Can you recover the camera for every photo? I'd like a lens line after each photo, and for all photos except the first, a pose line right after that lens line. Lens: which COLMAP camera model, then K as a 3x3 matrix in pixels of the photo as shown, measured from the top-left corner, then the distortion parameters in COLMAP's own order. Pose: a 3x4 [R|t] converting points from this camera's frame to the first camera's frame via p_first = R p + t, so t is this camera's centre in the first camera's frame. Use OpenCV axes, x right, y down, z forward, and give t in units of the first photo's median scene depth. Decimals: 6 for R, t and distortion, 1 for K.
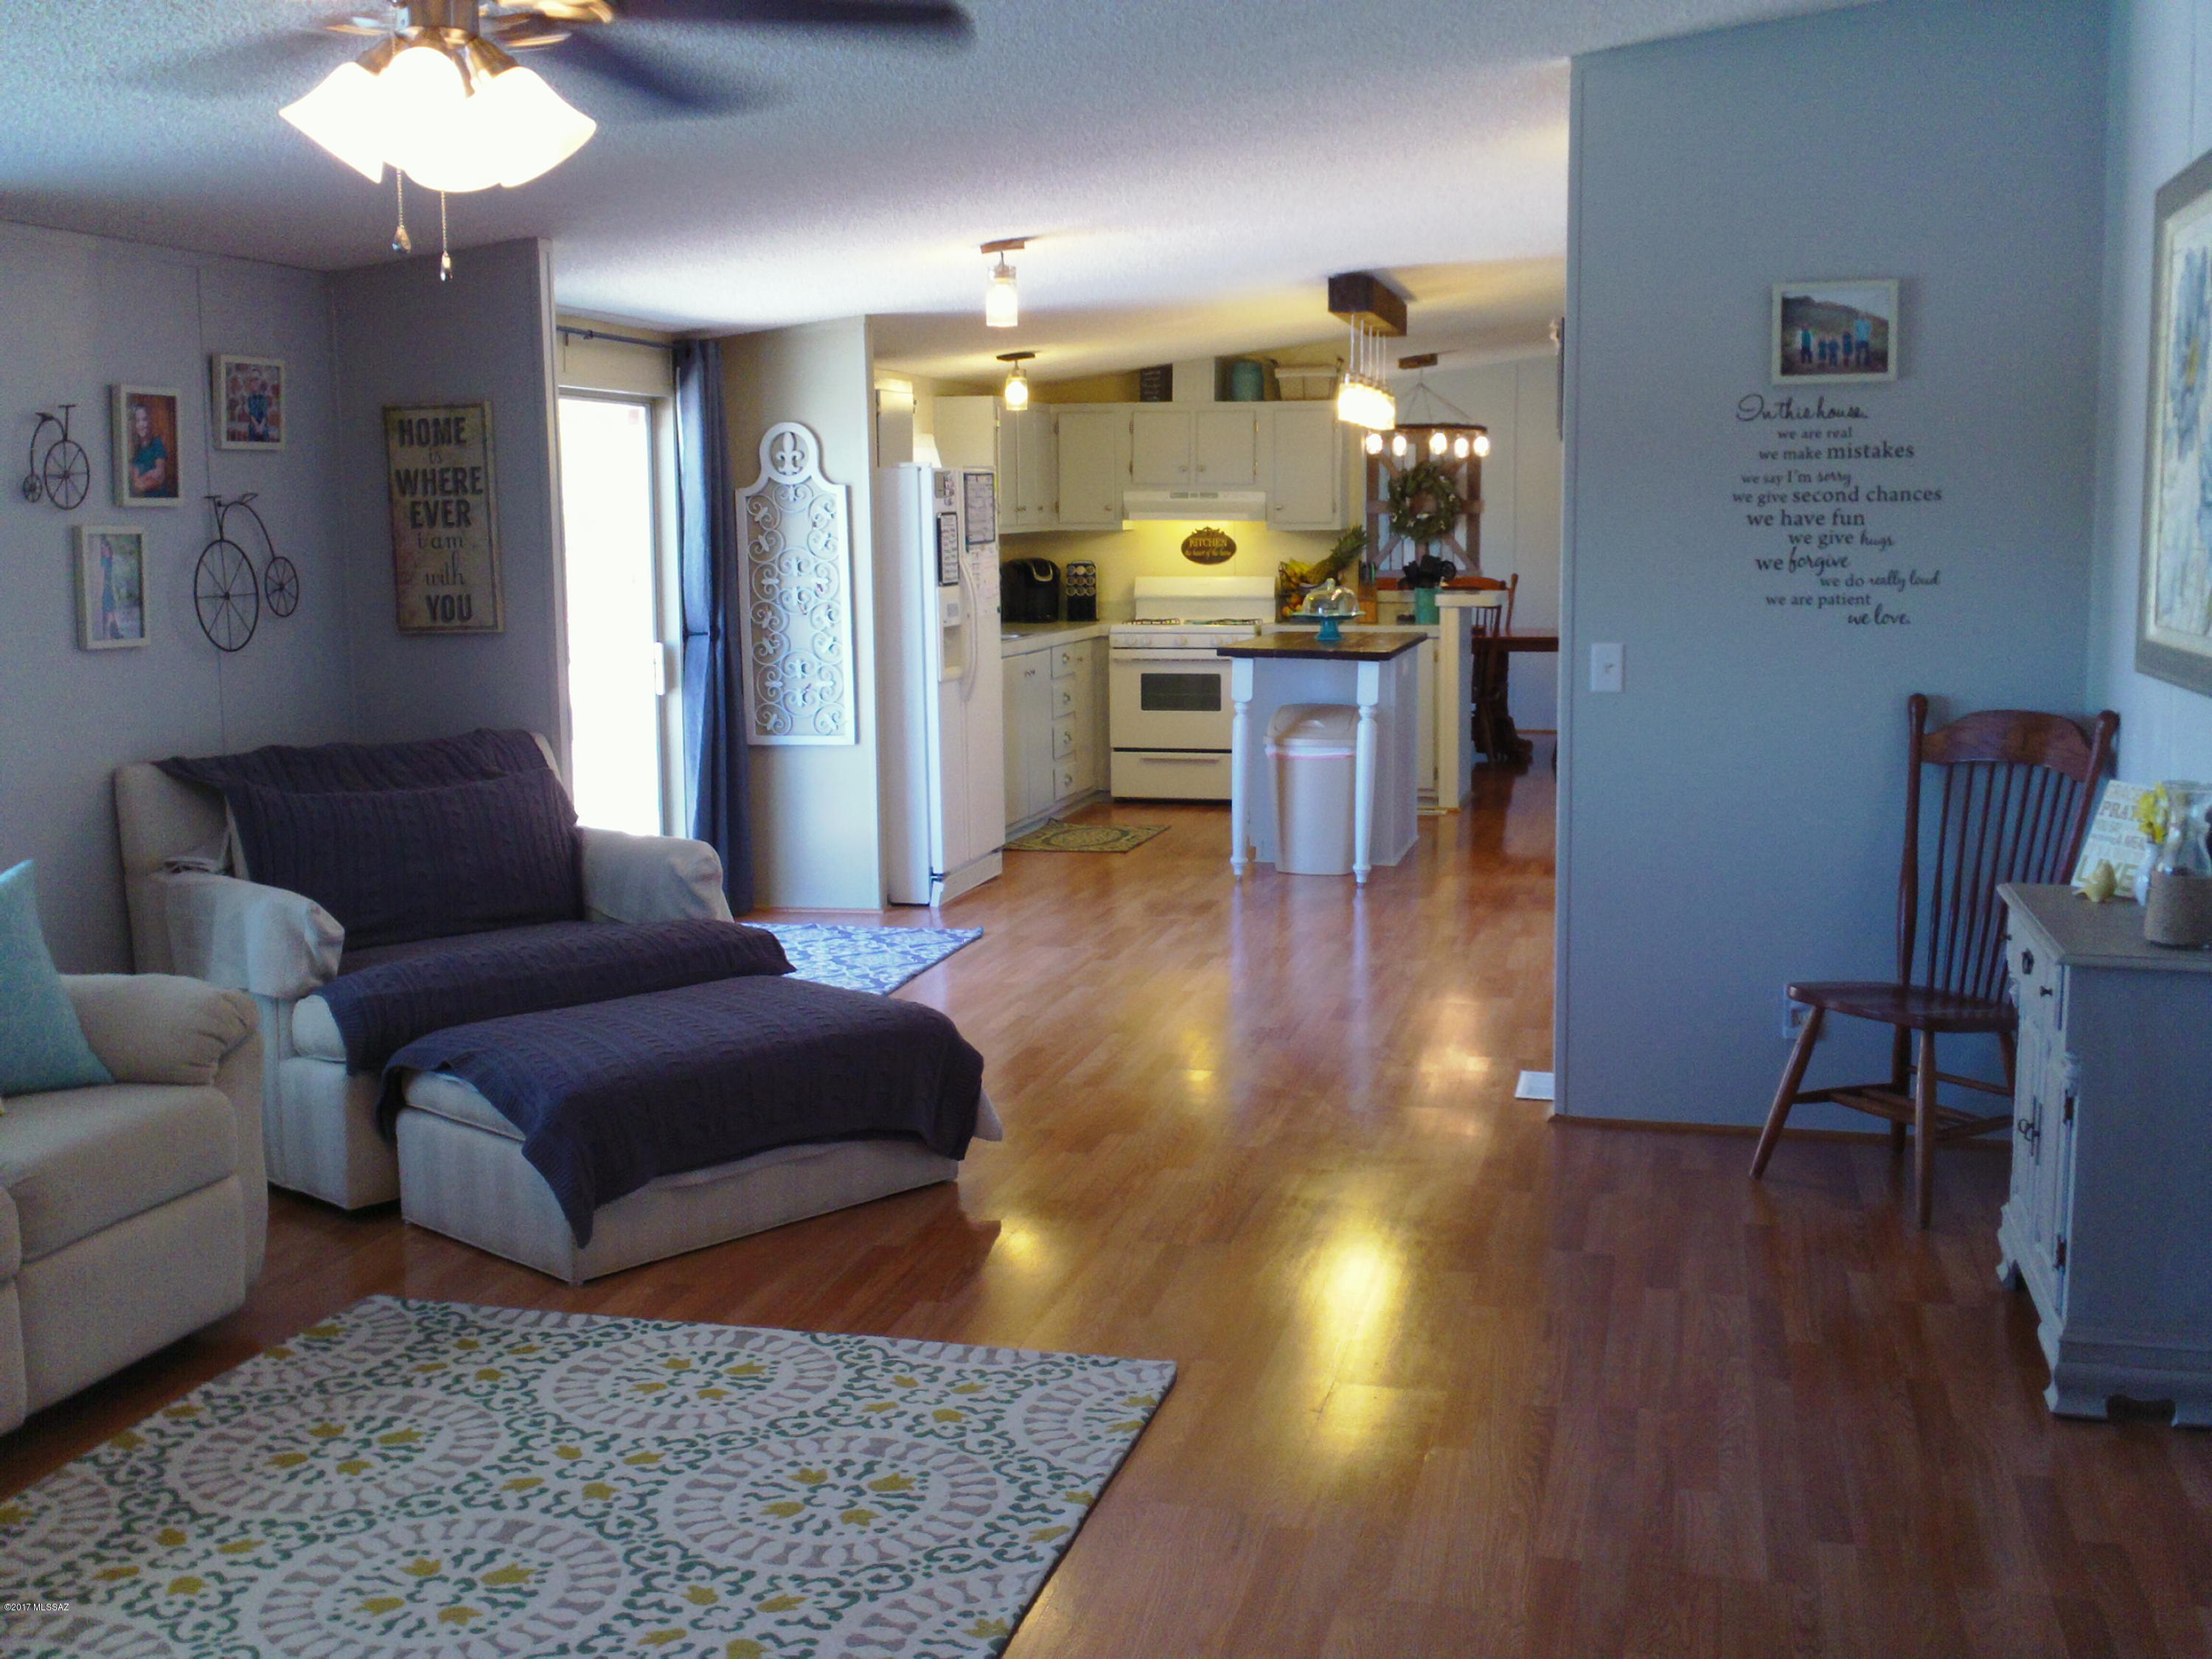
lens RADIAL K [[2435.9, 0, 1105.7], [0, 2435.9, 831.0], [0, 0, 1]] dist [0.002299, 0.000000]
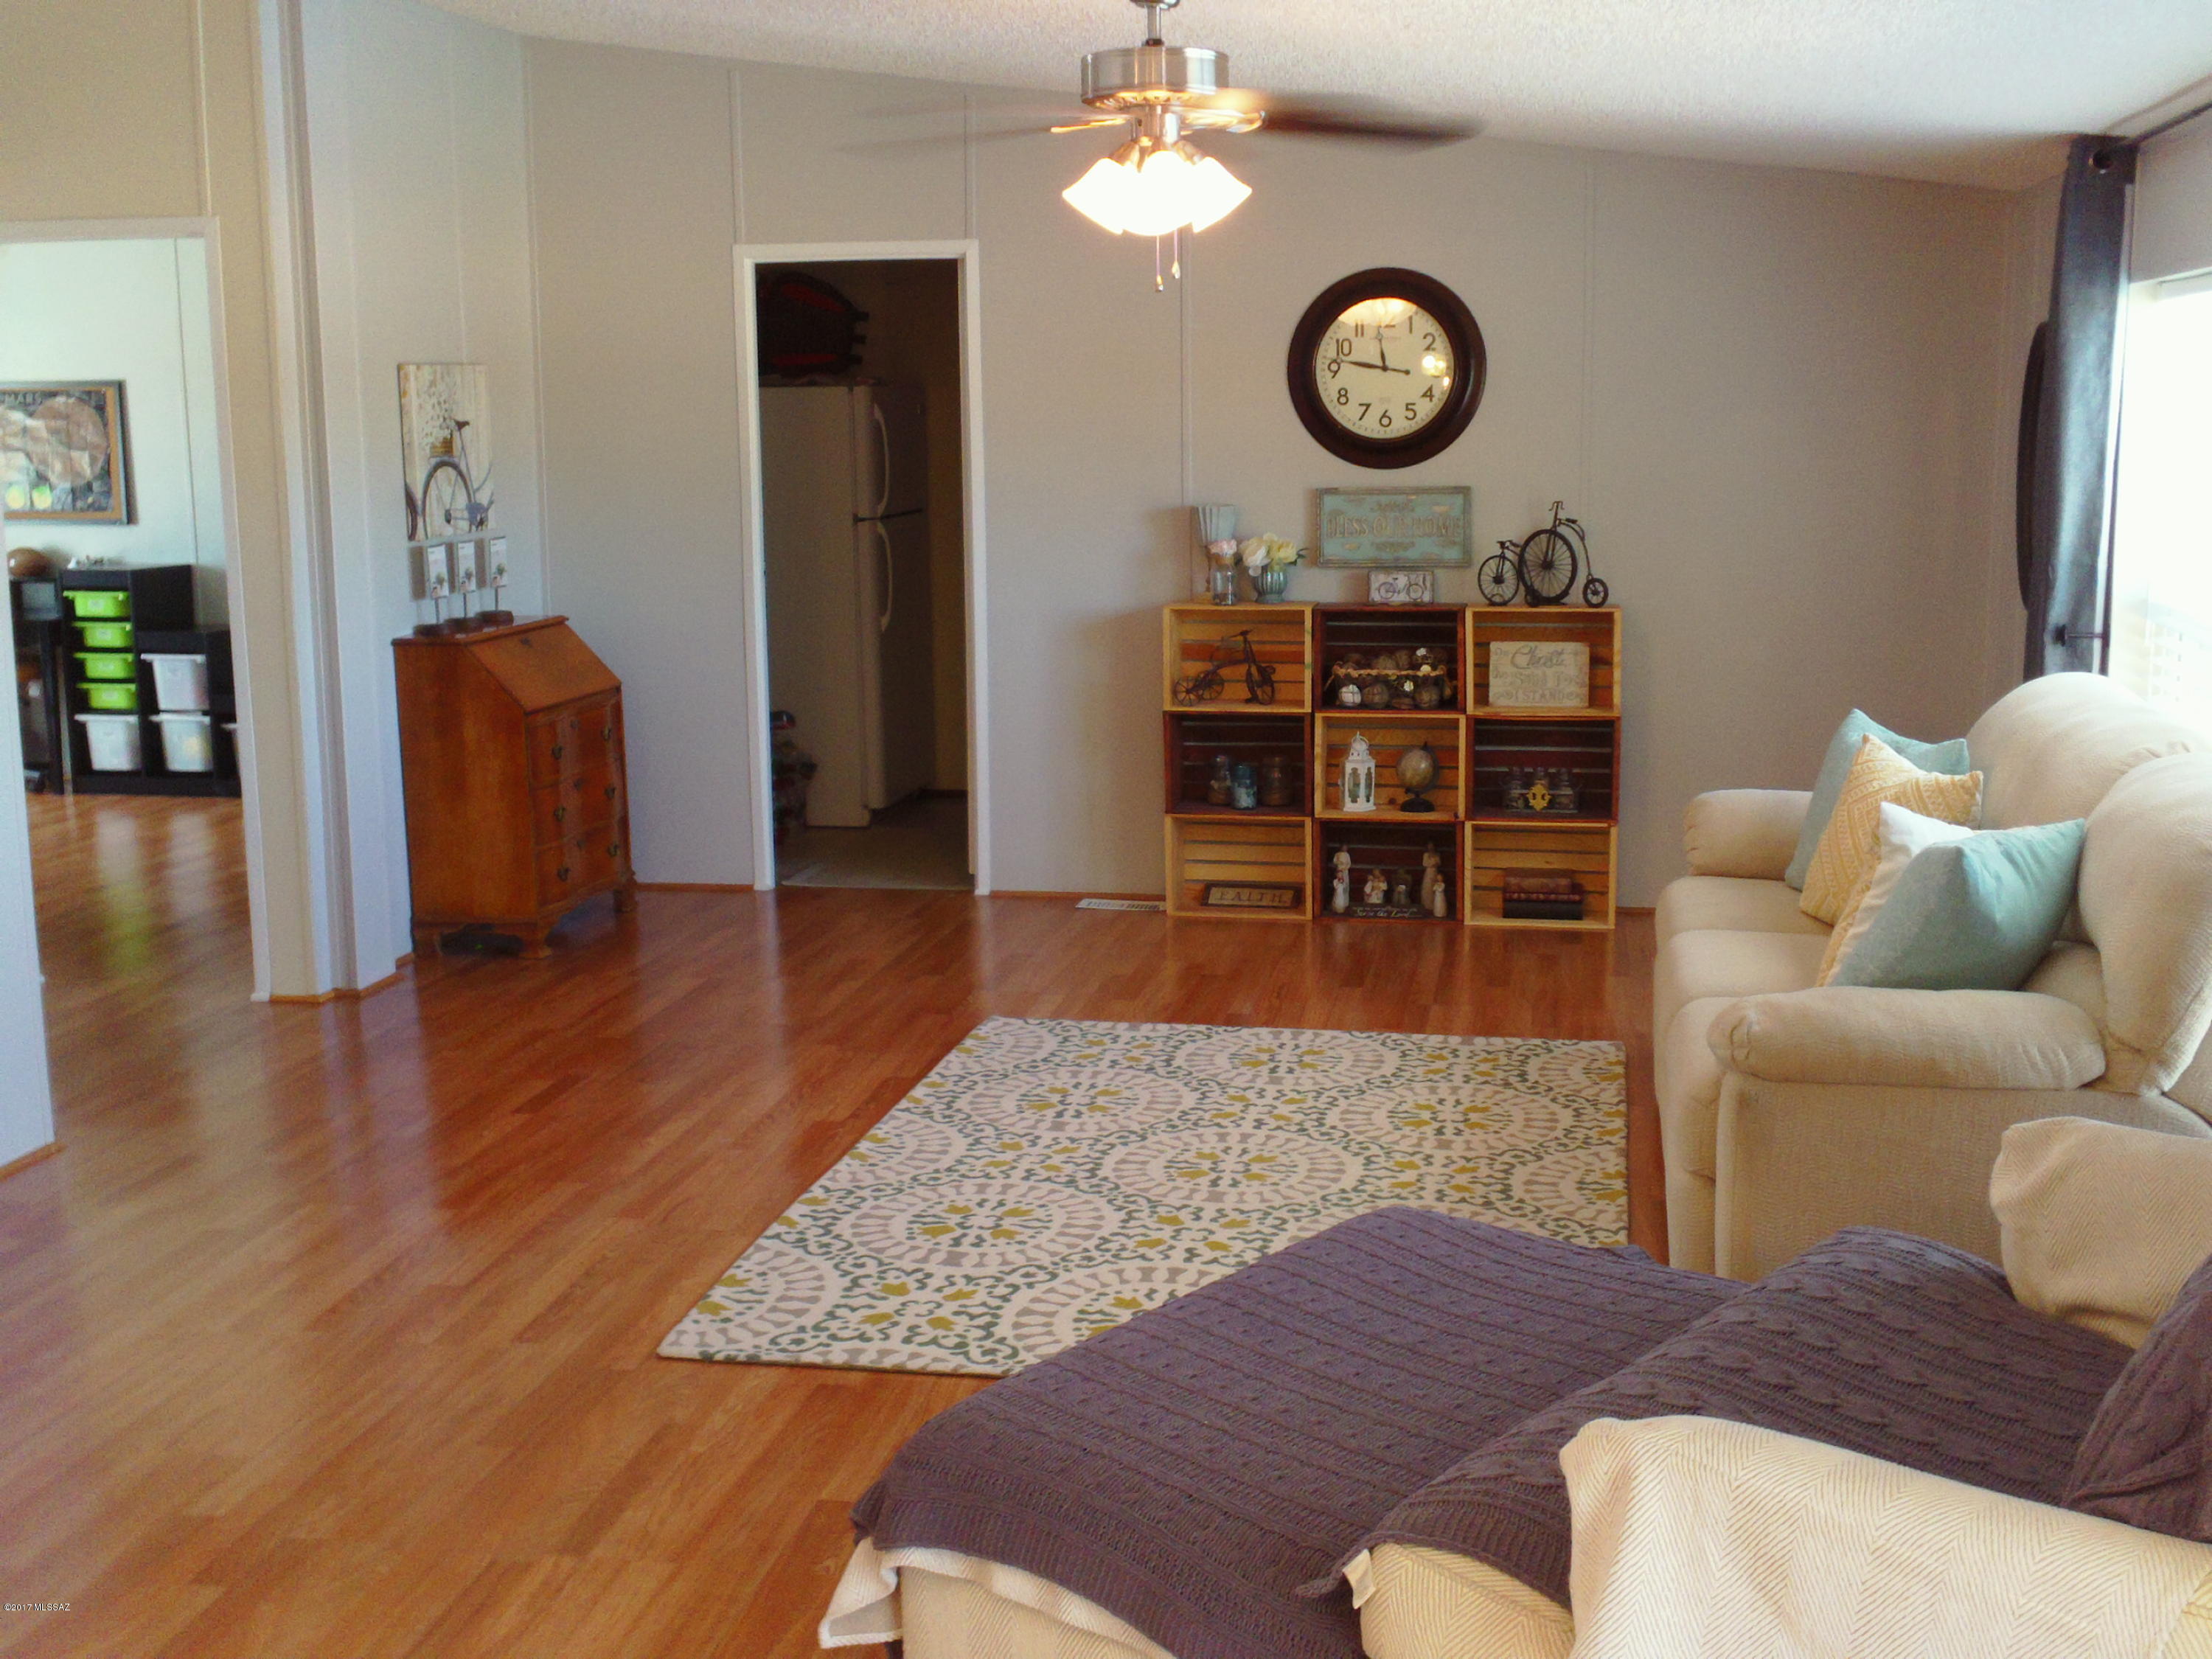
lens RADIAL K [[2435.9, 0, 1106.3], [0, 2435.9, 815.4], [0, 0, 1]] dist [0.002299, 0.000000]
pose [[-0.998736, 0.024588, -0.043842, -0.123230], [0.010521, 0.955132, 0.295993, -0.293997], [0.049153, 0.295158, -0.954183, 2.090209]]
